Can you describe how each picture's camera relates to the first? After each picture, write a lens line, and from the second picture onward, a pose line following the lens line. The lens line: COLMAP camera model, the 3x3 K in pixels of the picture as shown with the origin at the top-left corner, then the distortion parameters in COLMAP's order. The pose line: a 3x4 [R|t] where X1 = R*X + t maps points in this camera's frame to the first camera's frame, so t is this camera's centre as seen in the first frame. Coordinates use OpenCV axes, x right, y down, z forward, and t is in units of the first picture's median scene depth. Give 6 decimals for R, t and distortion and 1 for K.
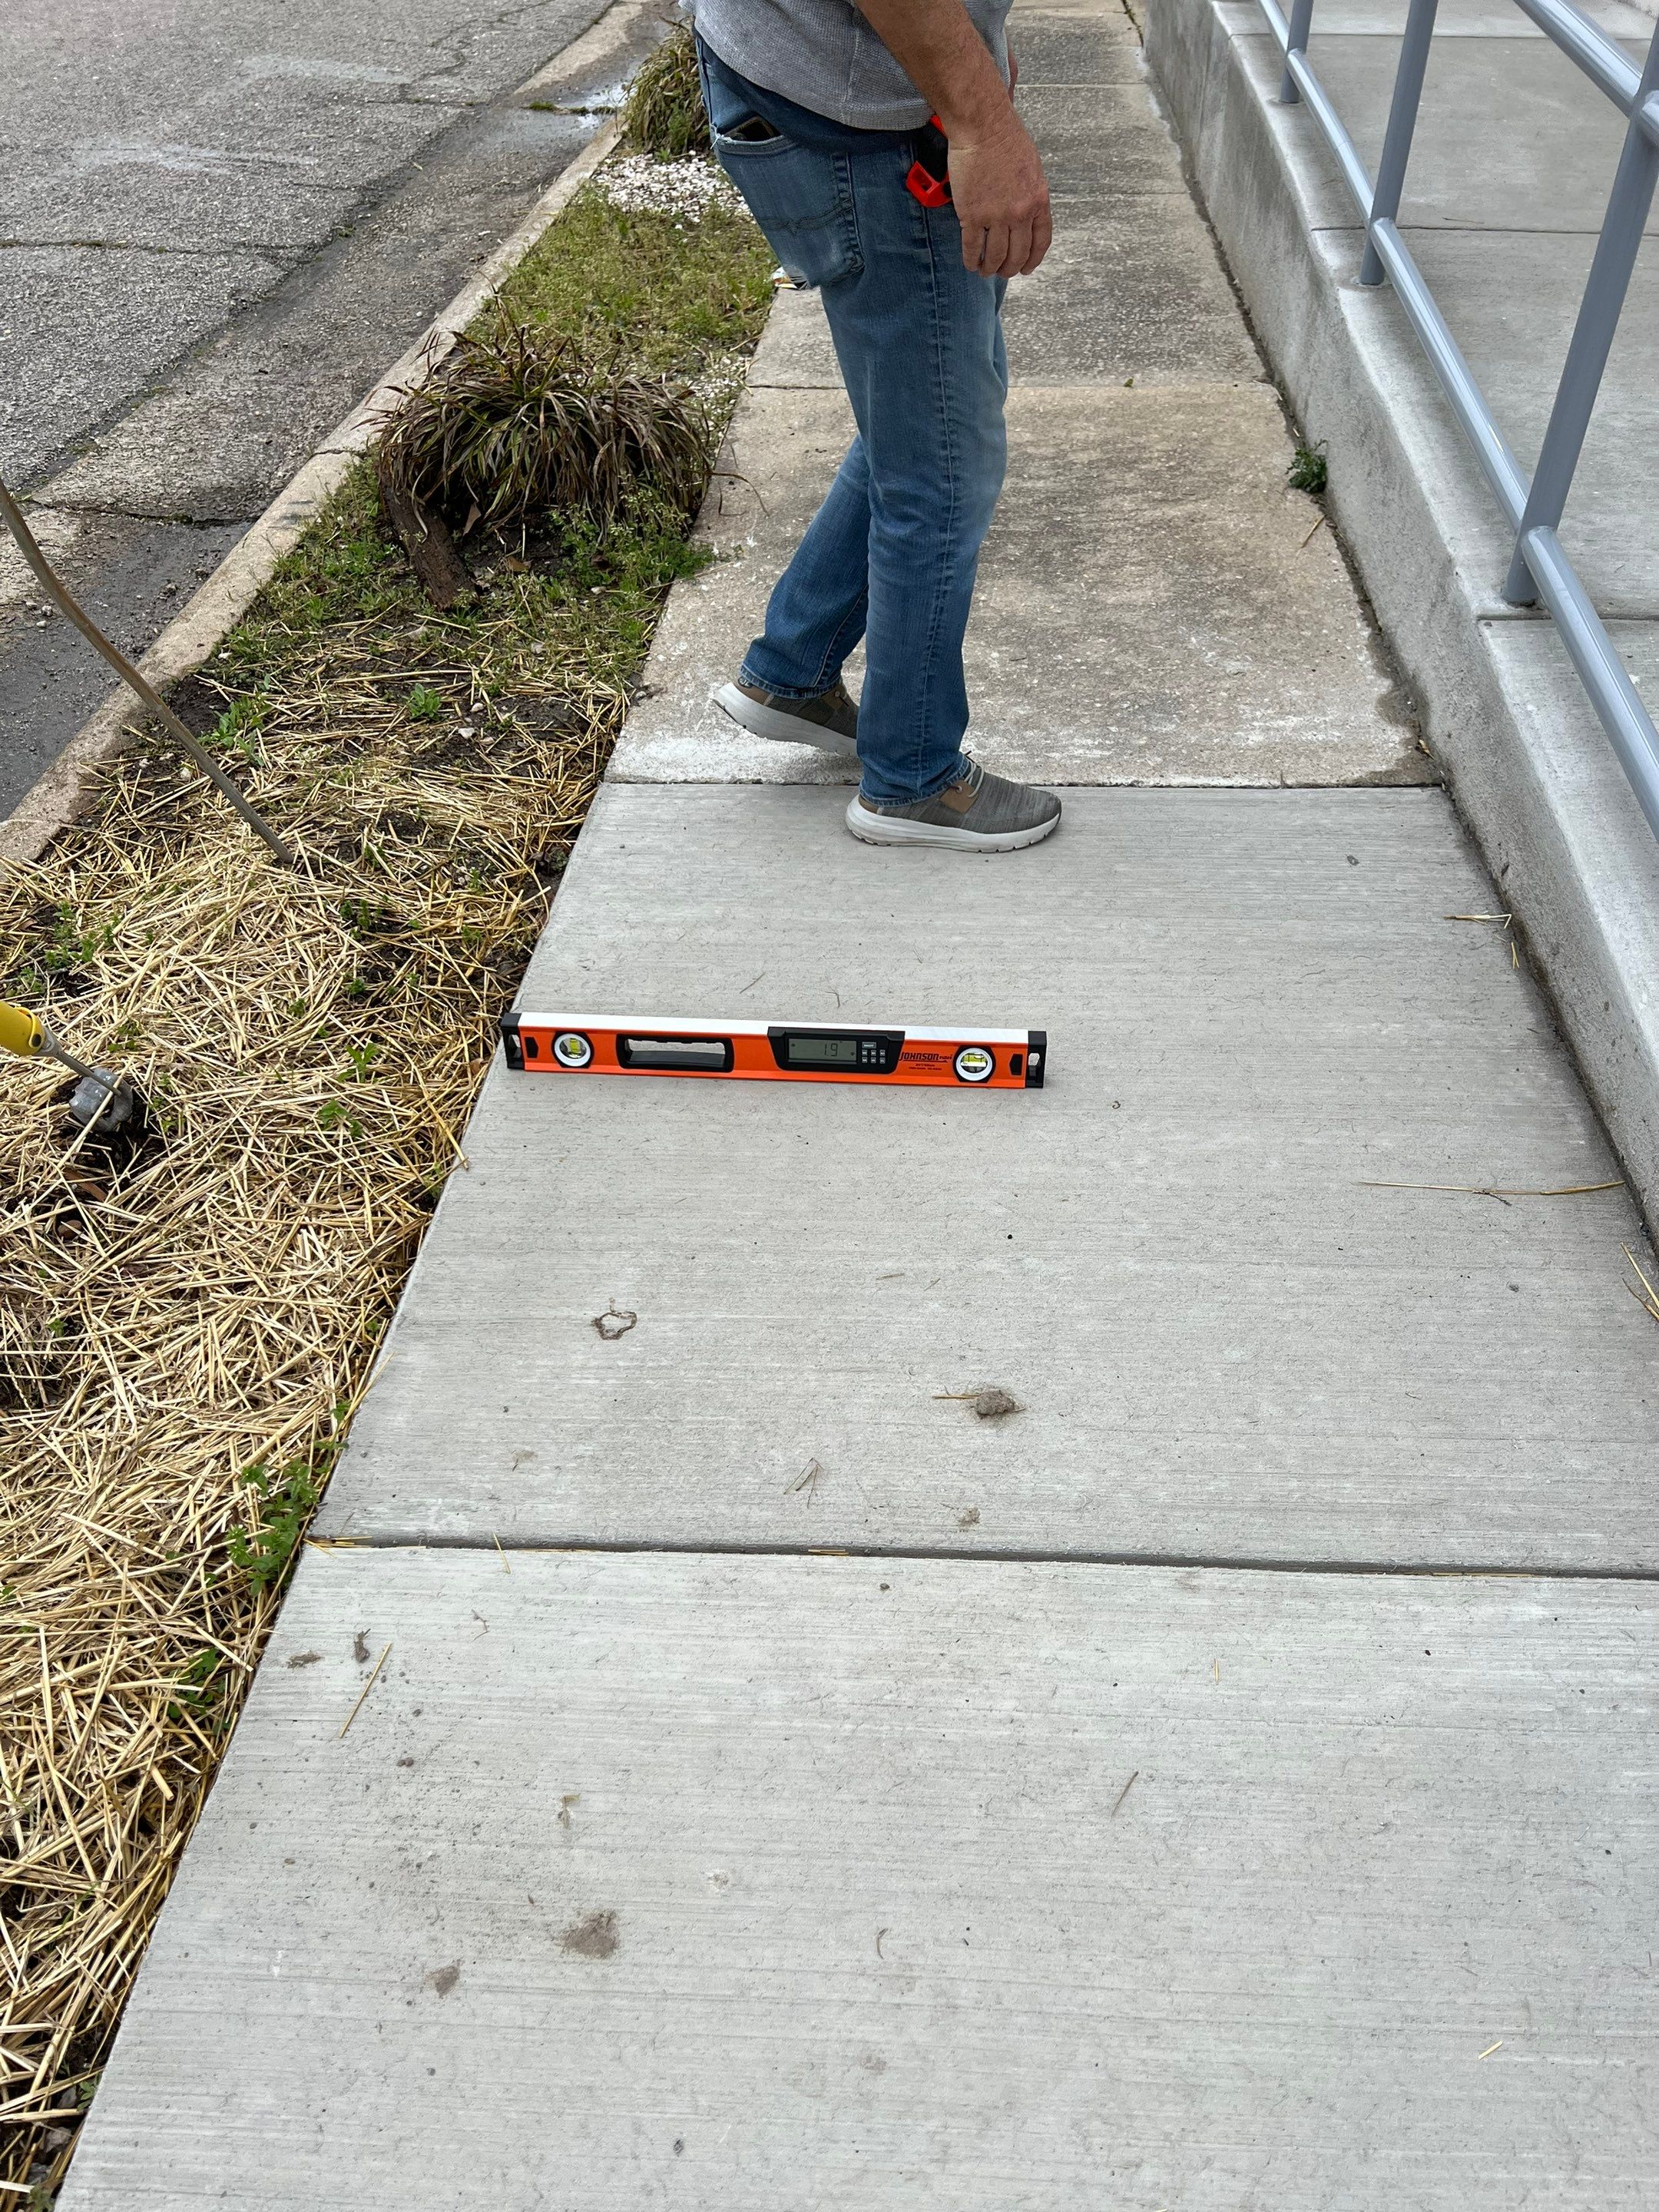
lens RADIAL K [[1659.0, 0, 829.5], [0, 1659.0, 1106.0], [0, 0, 1]] dist [0.044968, -0.046381]
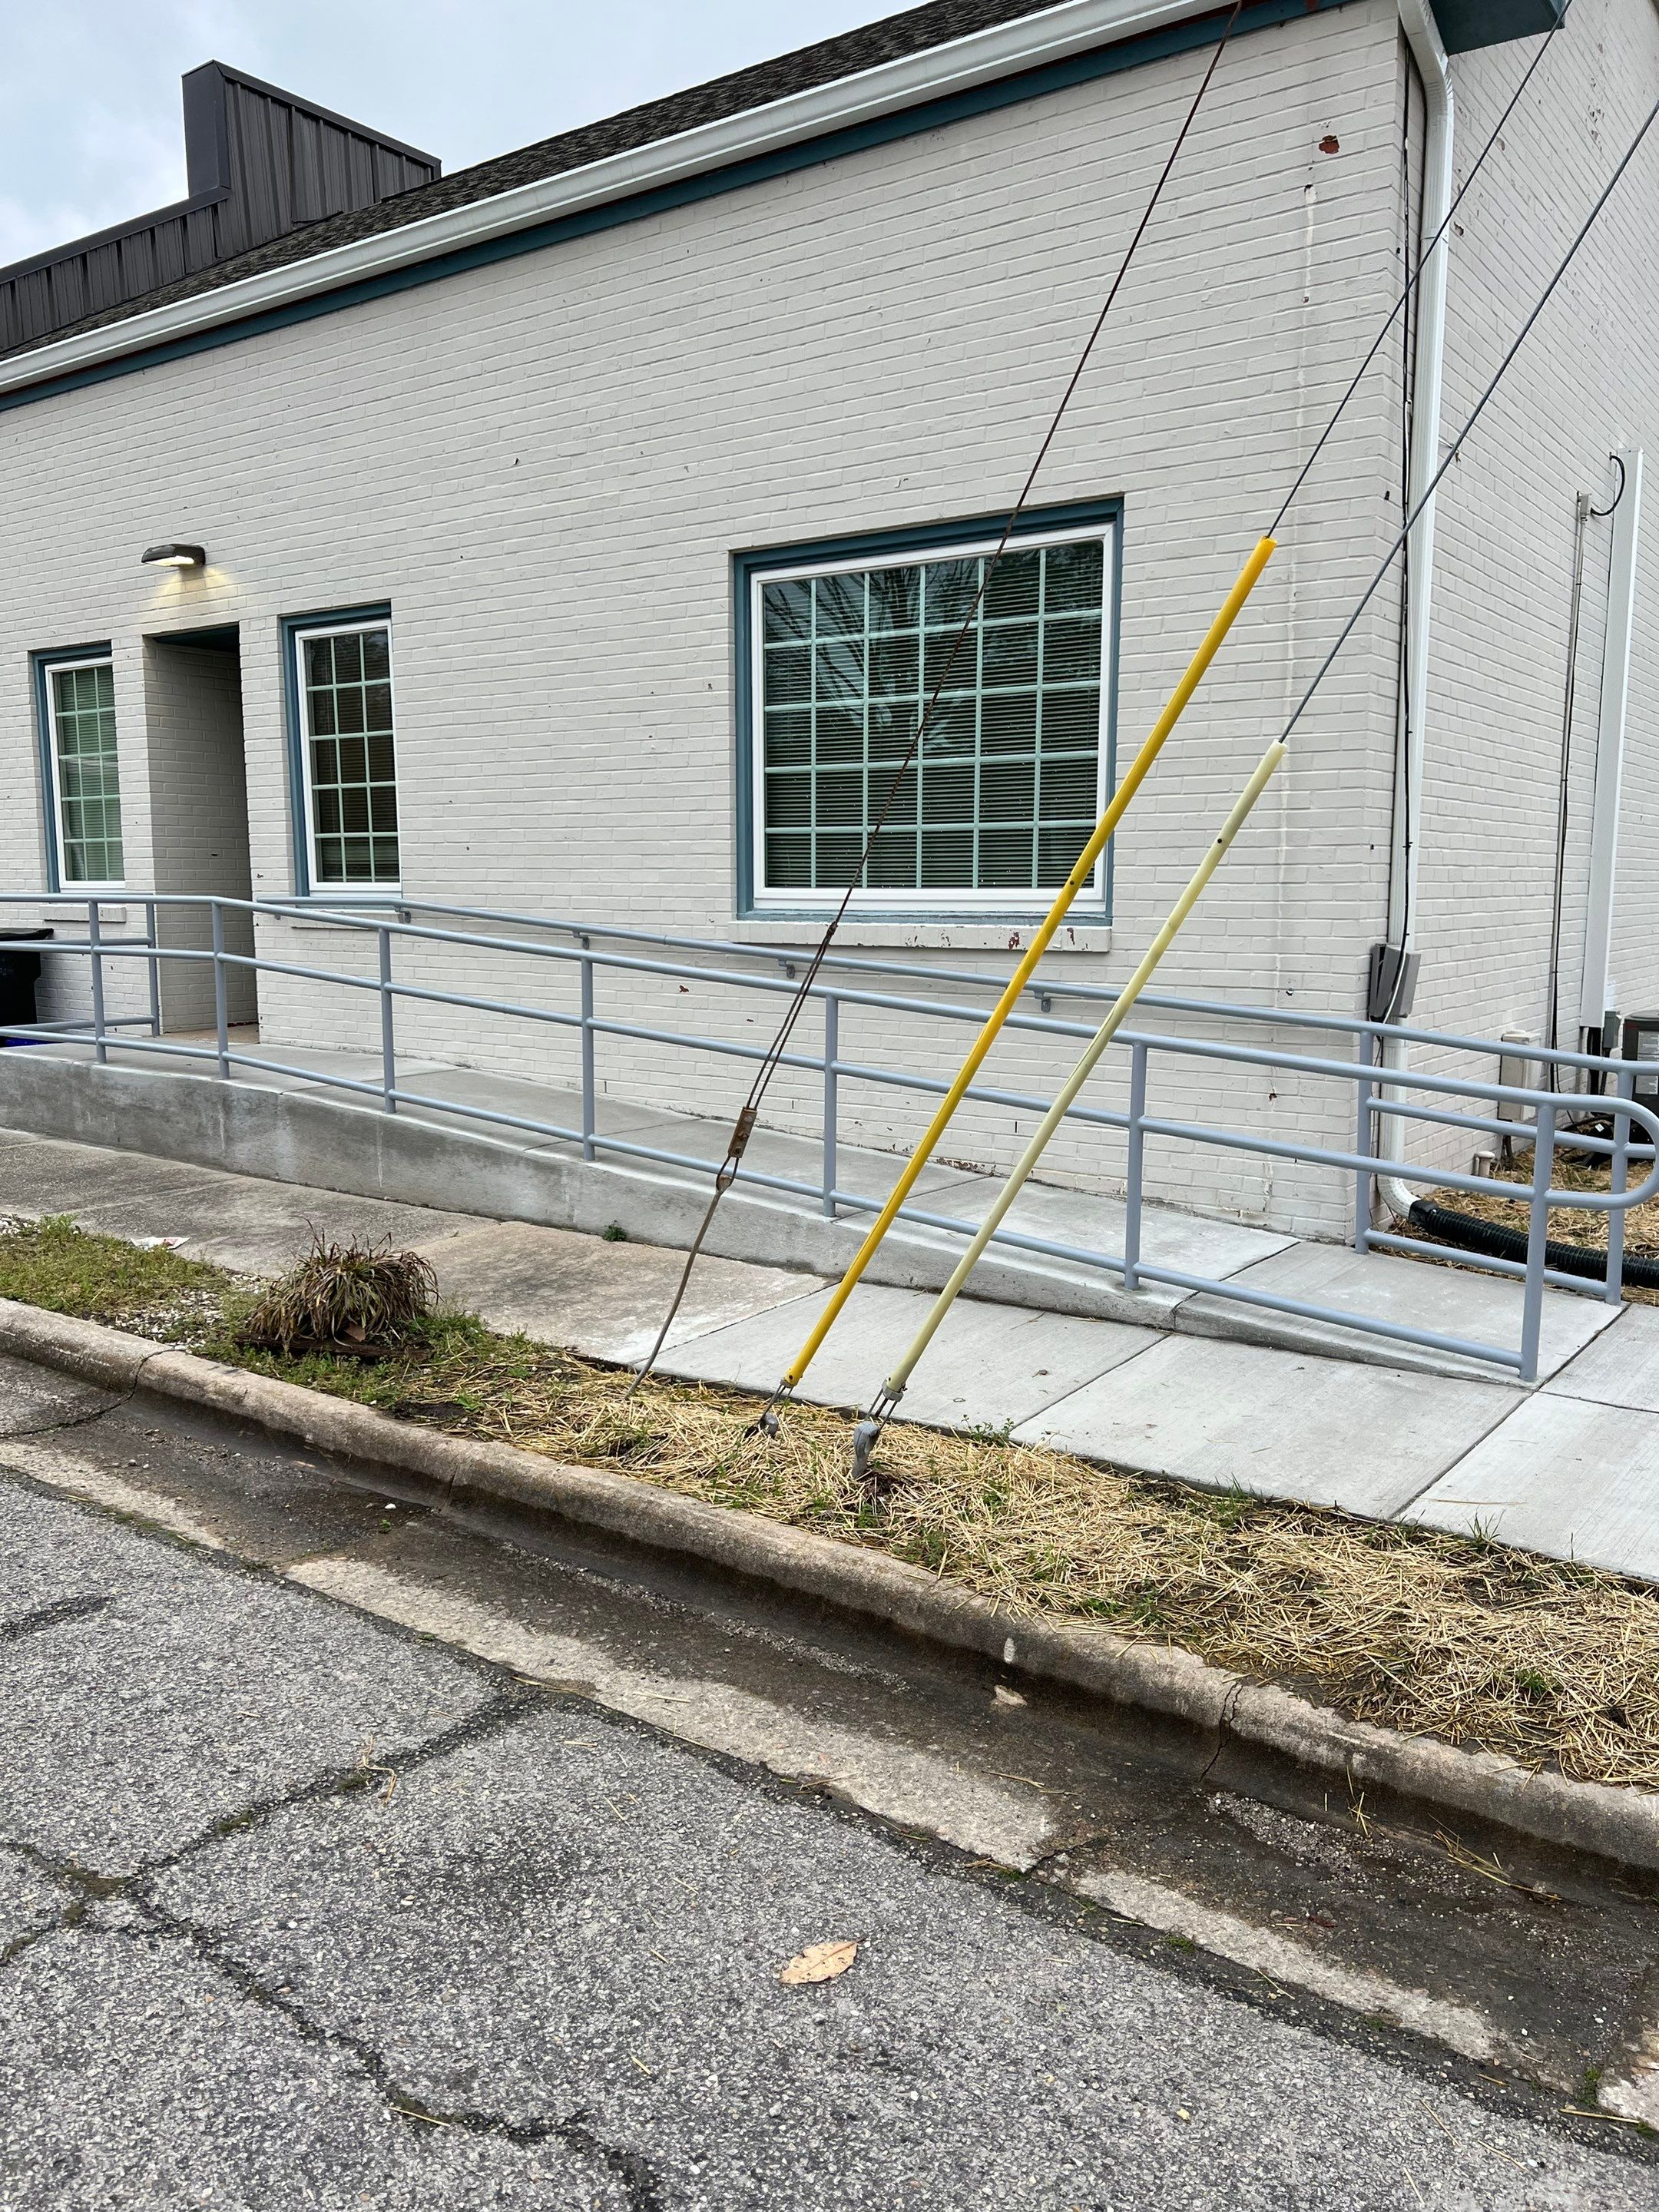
lens RADIAL K [[1659.0, 0, 829.5], [0, 1659.0, 1106.0], [0, 0, 1]] dist [0.044968, -0.046381]
pose [[0.509974, -0.110886, 0.853013, -1.550733], [0.547499, 0.806696, -0.222457, 0.133613], [-0.663454, 0.580471, 0.472104, -0.338152]]
